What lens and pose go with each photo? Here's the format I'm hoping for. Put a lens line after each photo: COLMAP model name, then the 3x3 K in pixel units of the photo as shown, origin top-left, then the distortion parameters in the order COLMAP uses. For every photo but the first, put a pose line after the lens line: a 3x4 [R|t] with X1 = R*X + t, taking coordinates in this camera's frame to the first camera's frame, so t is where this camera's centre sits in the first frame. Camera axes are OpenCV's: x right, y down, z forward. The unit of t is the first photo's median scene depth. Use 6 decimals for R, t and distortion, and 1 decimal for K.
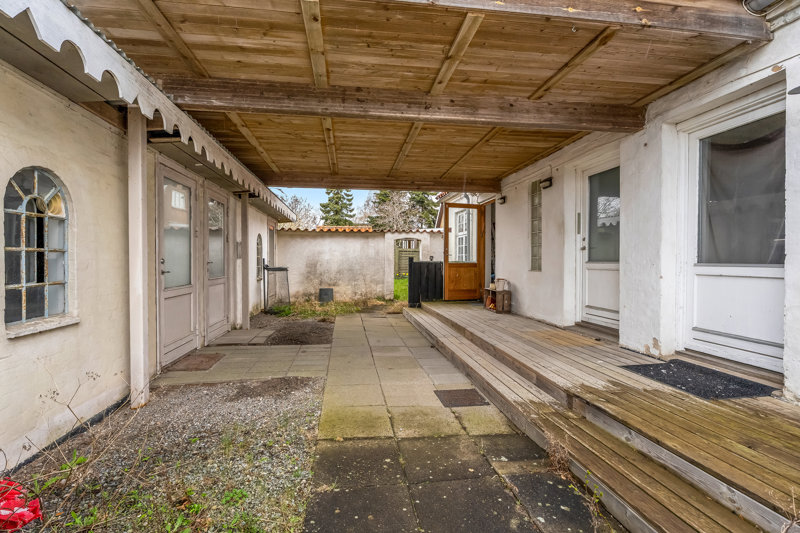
lens RADIAL K [[385.0, 0, 400.0], [0, 385.0, 266.5], [0, 0, 1]] dist [0.000205, 0.000019]
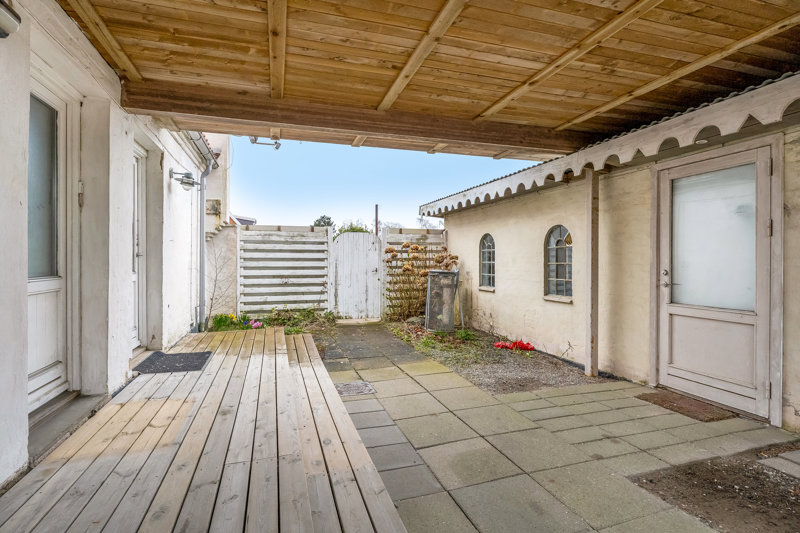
lens RADIAL K [[400.0, 0, 400.0], [0, 400.0, 266.5], [0, 0, 1]] dist [-0.000089, -0.000009]
pose [[-0.985258, -0.001999, -0.171063, 0.298113], [-0.005660, 0.999765, 0.020912, -0.065040], [0.170981, 0.021572, -0.985038, 2.877929]]
